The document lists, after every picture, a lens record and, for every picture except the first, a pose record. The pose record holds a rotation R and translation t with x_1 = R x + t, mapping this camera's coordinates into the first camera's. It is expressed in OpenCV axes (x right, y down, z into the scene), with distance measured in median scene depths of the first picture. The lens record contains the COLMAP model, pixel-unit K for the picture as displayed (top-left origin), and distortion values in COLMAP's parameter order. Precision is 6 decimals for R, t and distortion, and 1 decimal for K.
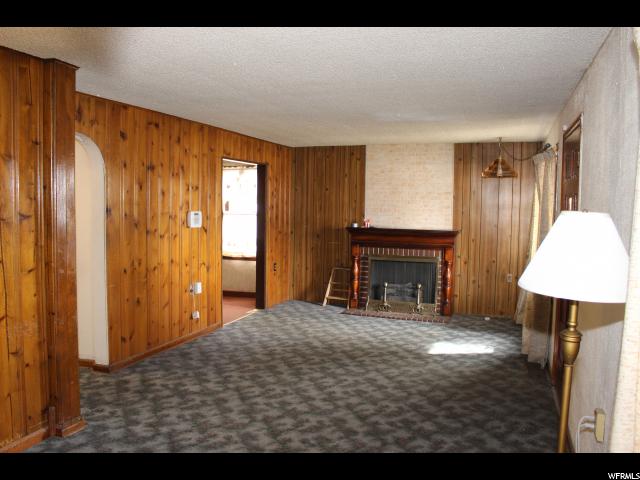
lens RADIAL K [[523.2, 0, 315.6], [0, 523.2, 240.9], [0, 0, 1]] dist [-0.047708, 0.001450]
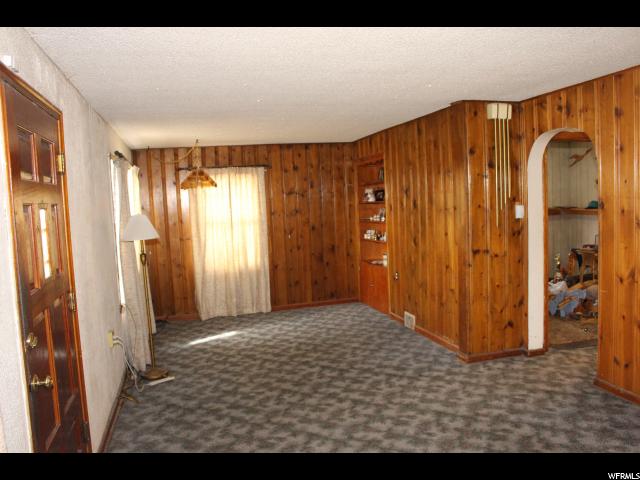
lens RADIAL K [[523.2, 0, 315.6], [0, 523.2, 240.9], [0, 0, 1]] dist [-0.047708, 0.001450]
pose [[-0.823377, 0.066375, -0.563600, 0.629558], [-0.003639, 0.992499, 0.122202, -0.131380], [0.567483, 0.102670, -0.816959, 1.836078]]
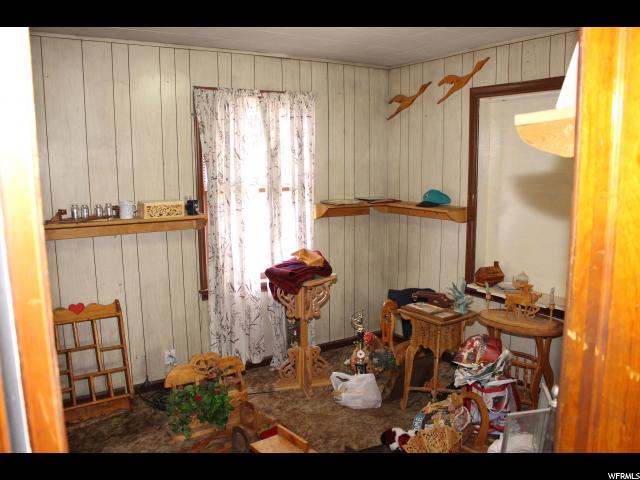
lens RADIAL K [[523.2, 0, 315.6], [0, 523.2, 240.9], [0, 0, 1]] dist [-0.047708, 0.001450]
pose [[-0.598942, 0.097377, -0.794850, 0.000108], [-0.058911, 0.984532, 0.165005, -0.112352], [0.798622, 0.145654, -0.583941, 1.478906]]
